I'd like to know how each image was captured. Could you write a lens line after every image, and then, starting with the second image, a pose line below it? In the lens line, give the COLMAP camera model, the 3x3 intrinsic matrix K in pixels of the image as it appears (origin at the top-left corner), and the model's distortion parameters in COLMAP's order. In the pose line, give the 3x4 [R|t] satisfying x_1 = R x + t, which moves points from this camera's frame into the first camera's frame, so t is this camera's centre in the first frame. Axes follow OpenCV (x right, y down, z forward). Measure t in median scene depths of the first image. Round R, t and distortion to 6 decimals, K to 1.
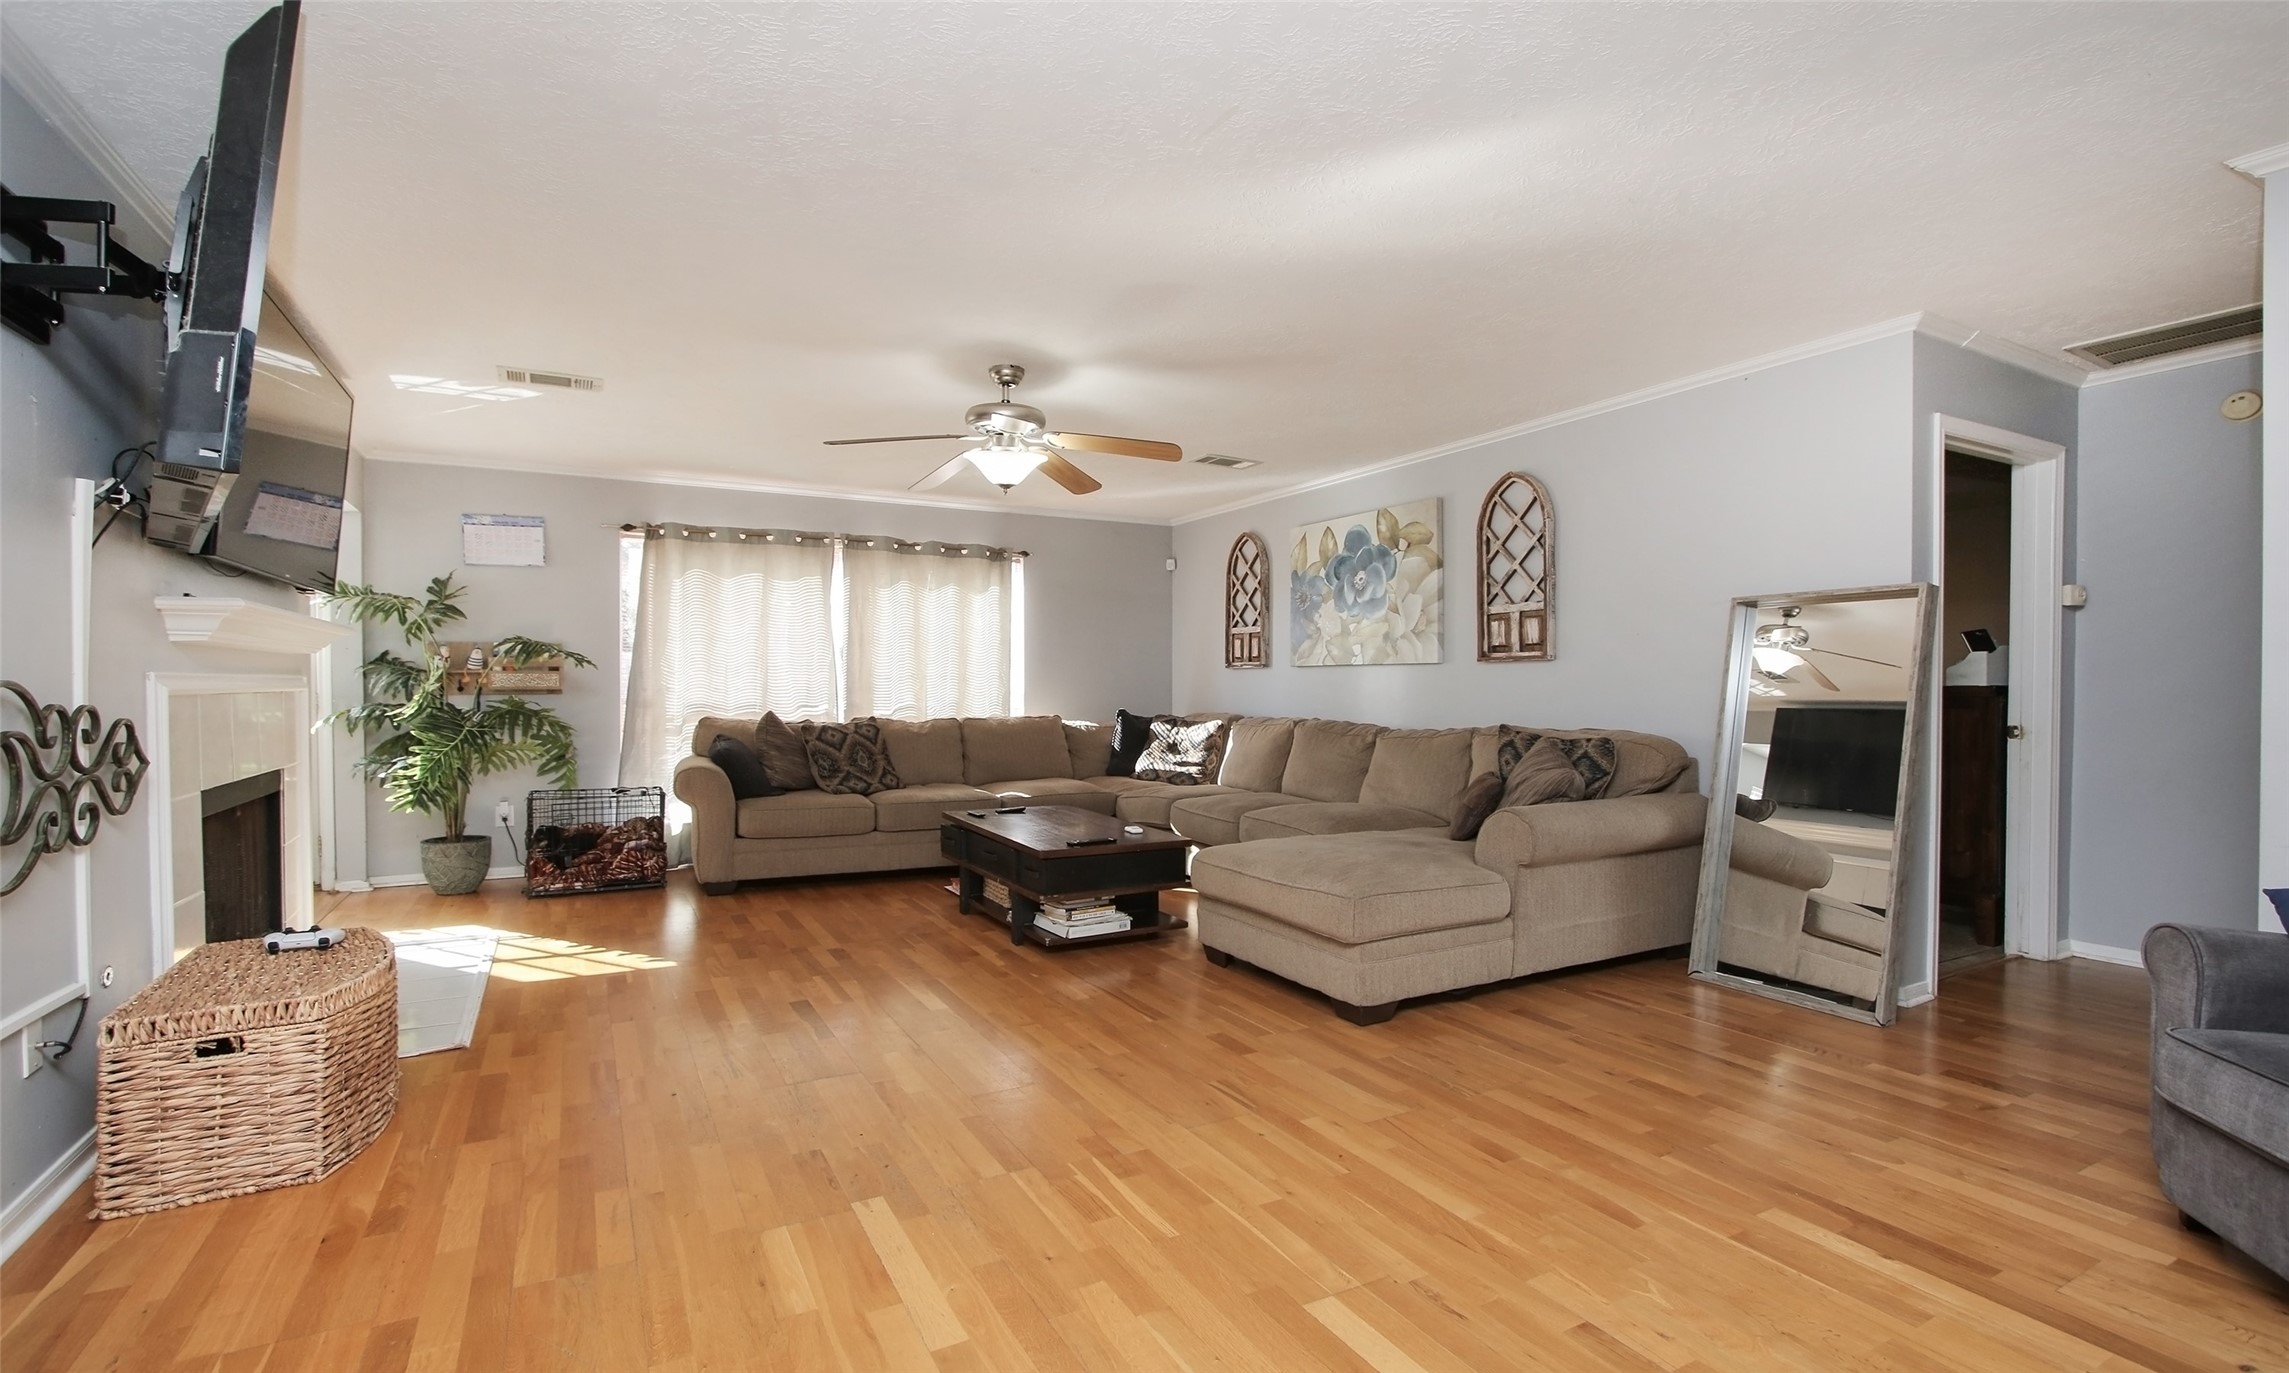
lens RADIAL K [[1057.4, 0, 1164.2], [0, 1057.4, 697.5], [0, 0, 1]] dist [-0.014461, 0.001281]
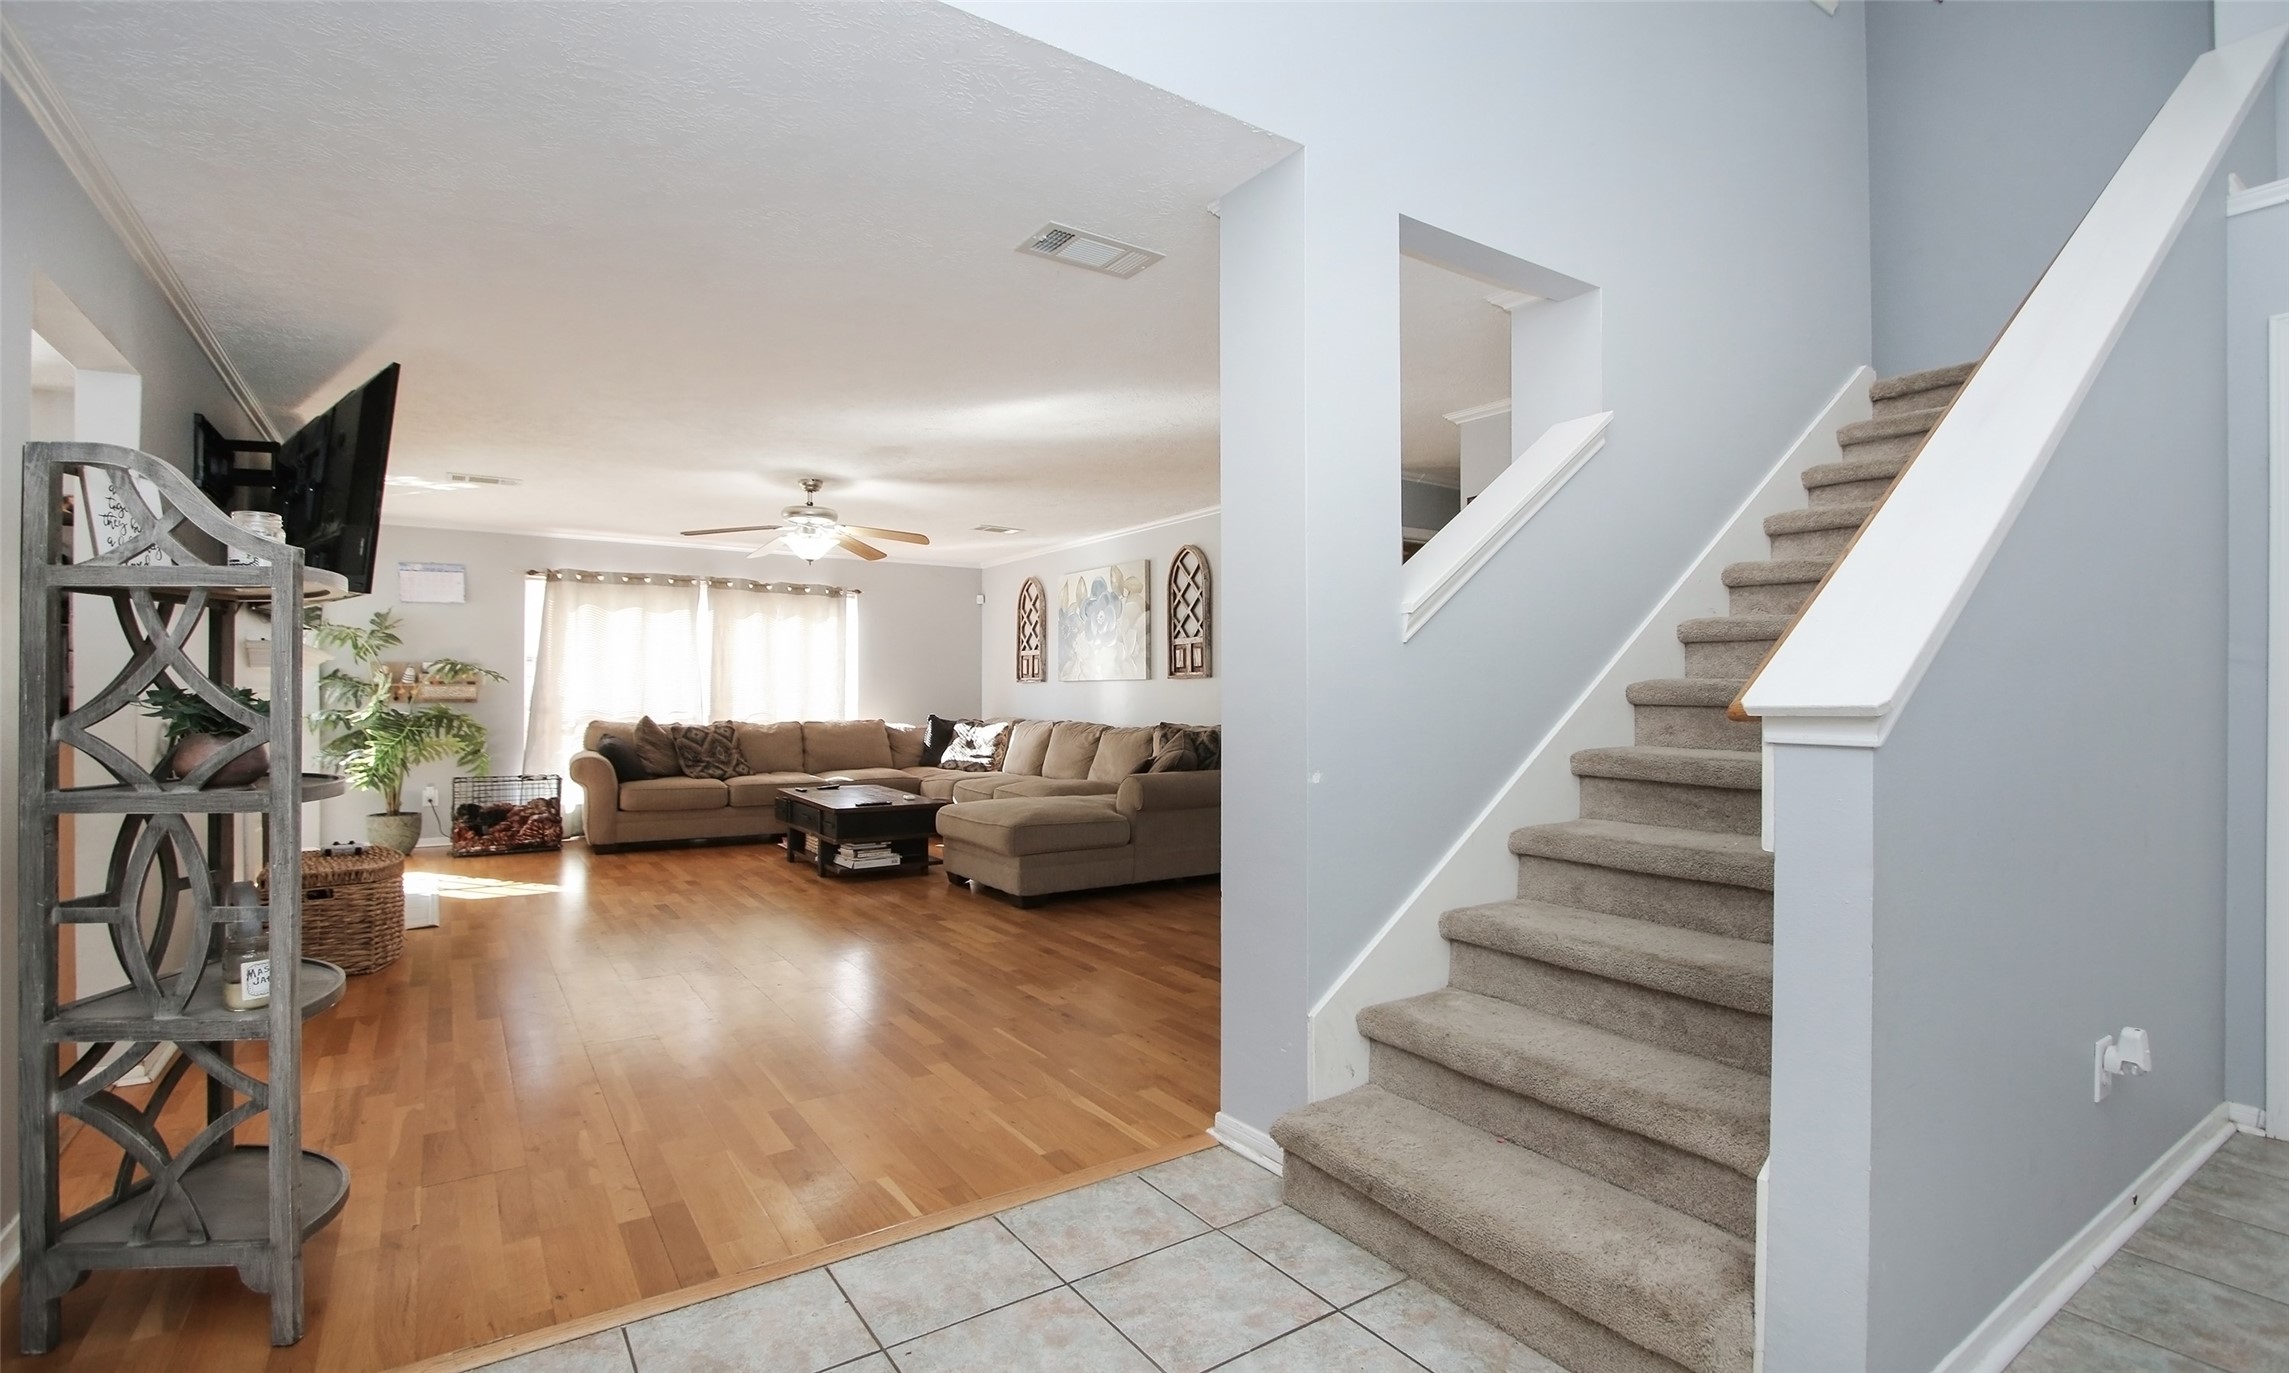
lens RADIAL K [[1057.4, 0, 1158.4], [0, 1057.4, 691.1], [0, 0, 1]] dist [-0.014461, 0.001281]
pose [[0.996241, 0.000112, 0.086619, 0.148976], [0.001332, 0.999861, -0.016602, 0.005440], [-0.086609, 0.016655, 0.996103, -0.362889]]
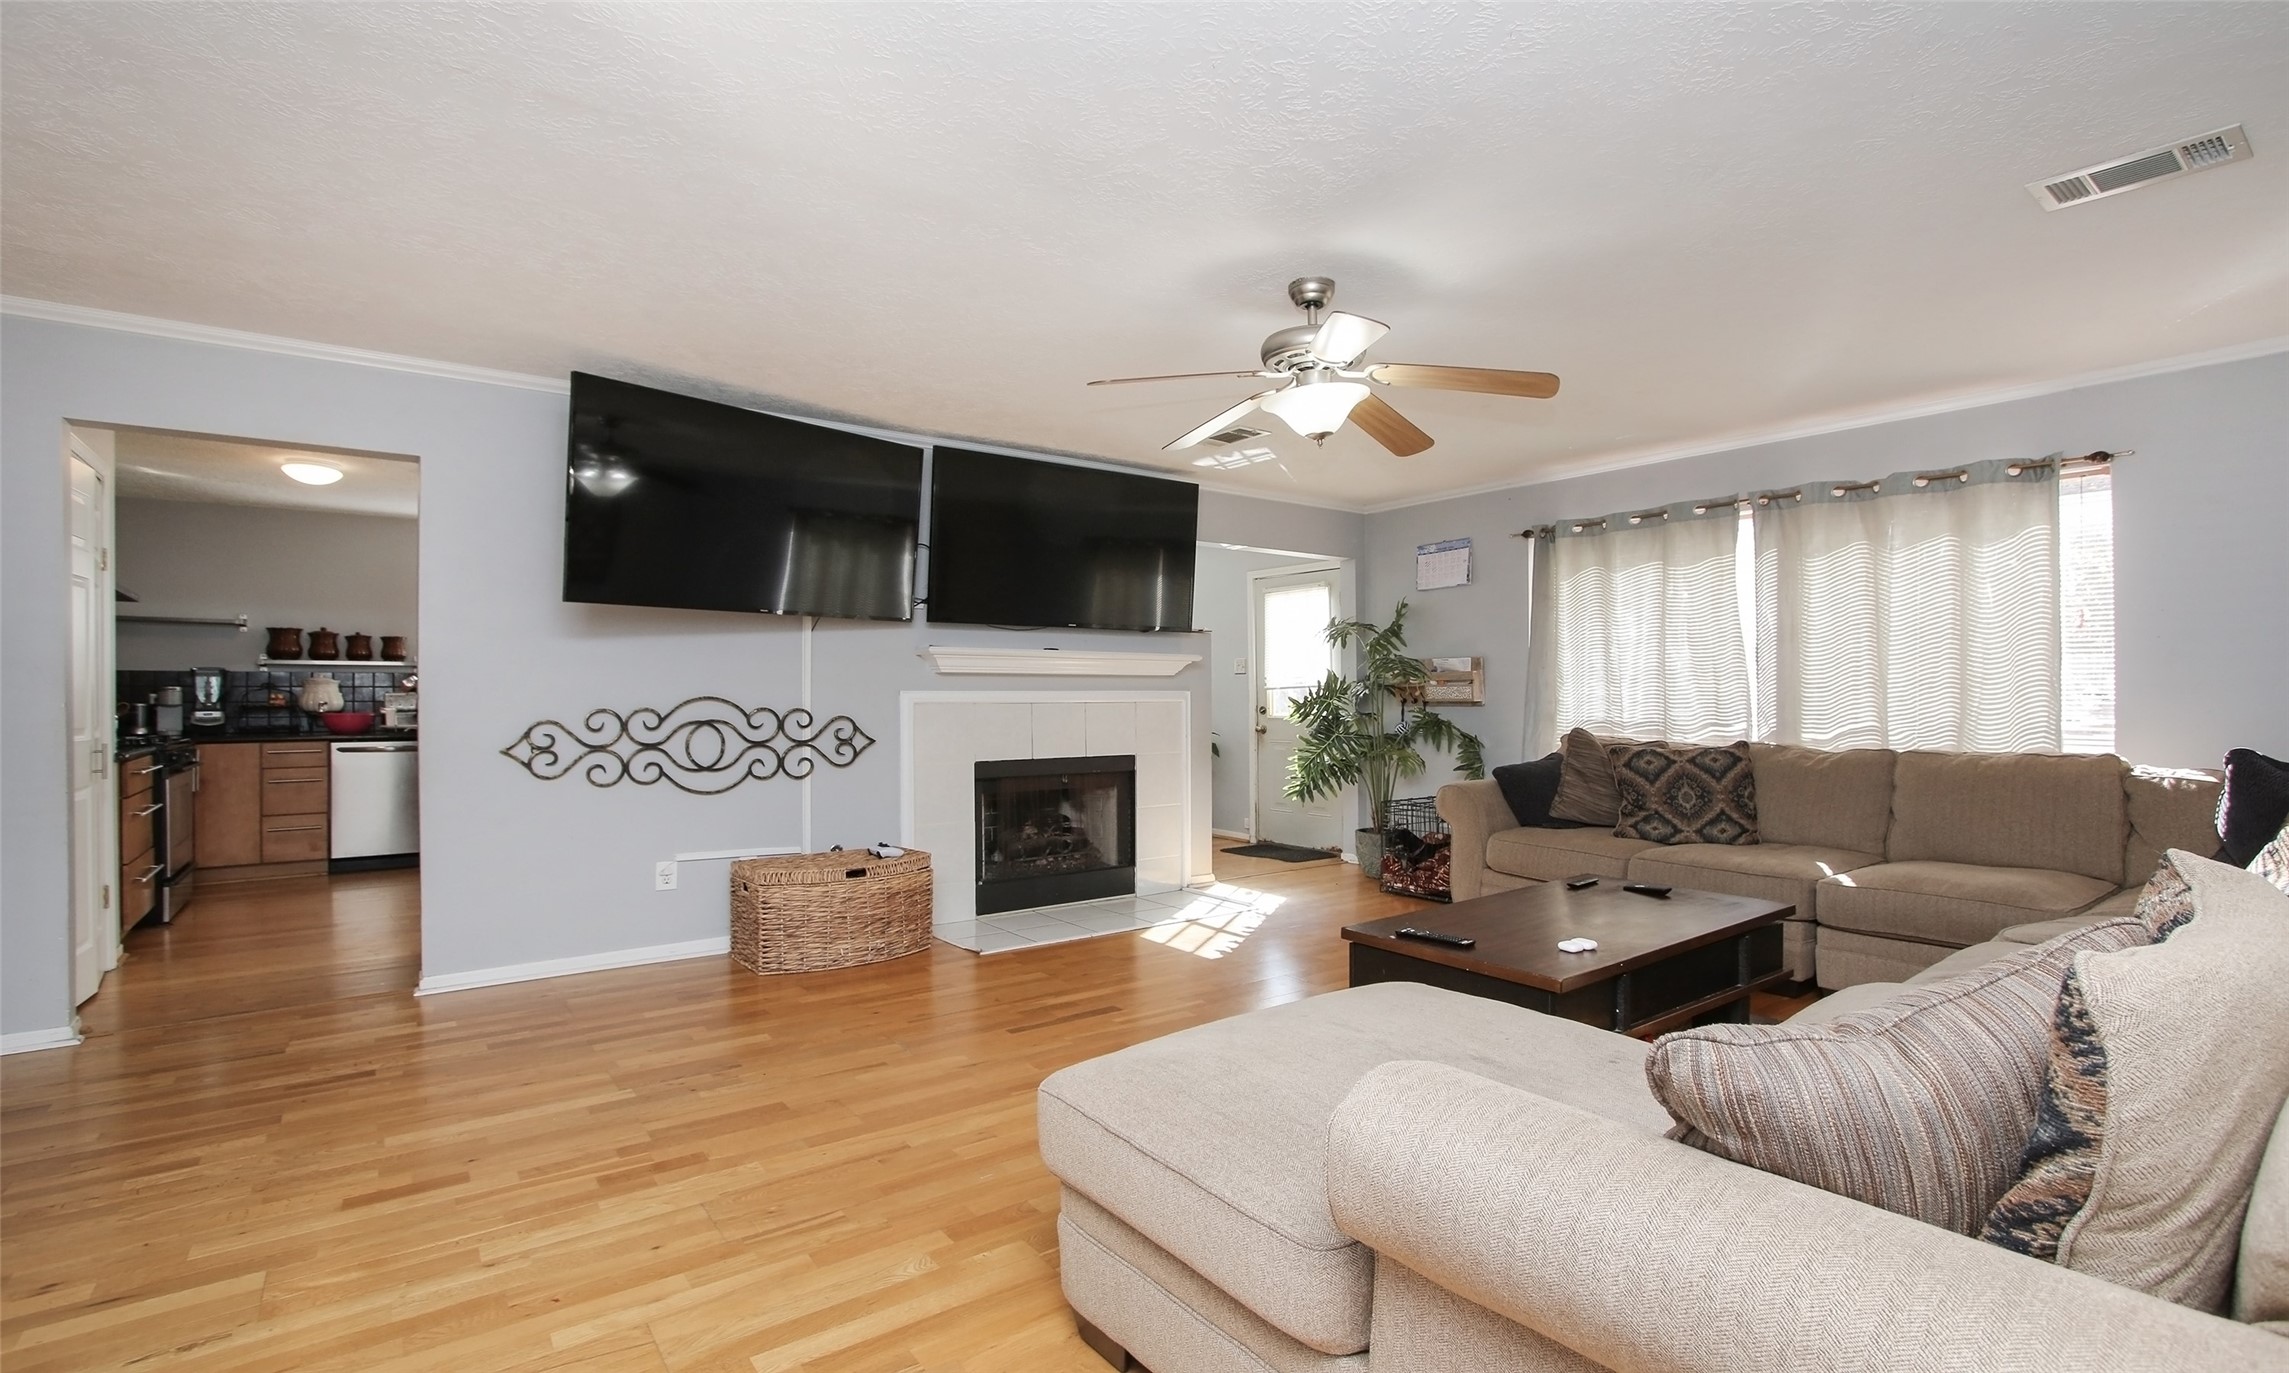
lens RADIAL K [[1057.4, 0, 1143.8], [0, 1057.4, 695.7], [0, 0, 1]] dist [-0.014461, 0.001281]
pose [[0.141224, -0.002314, -0.989975, 0.426168], [-0.011094, 0.999931, -0.003920, -0.006253], [0.989915, 0.011536, 0.141189, 0.557658]]
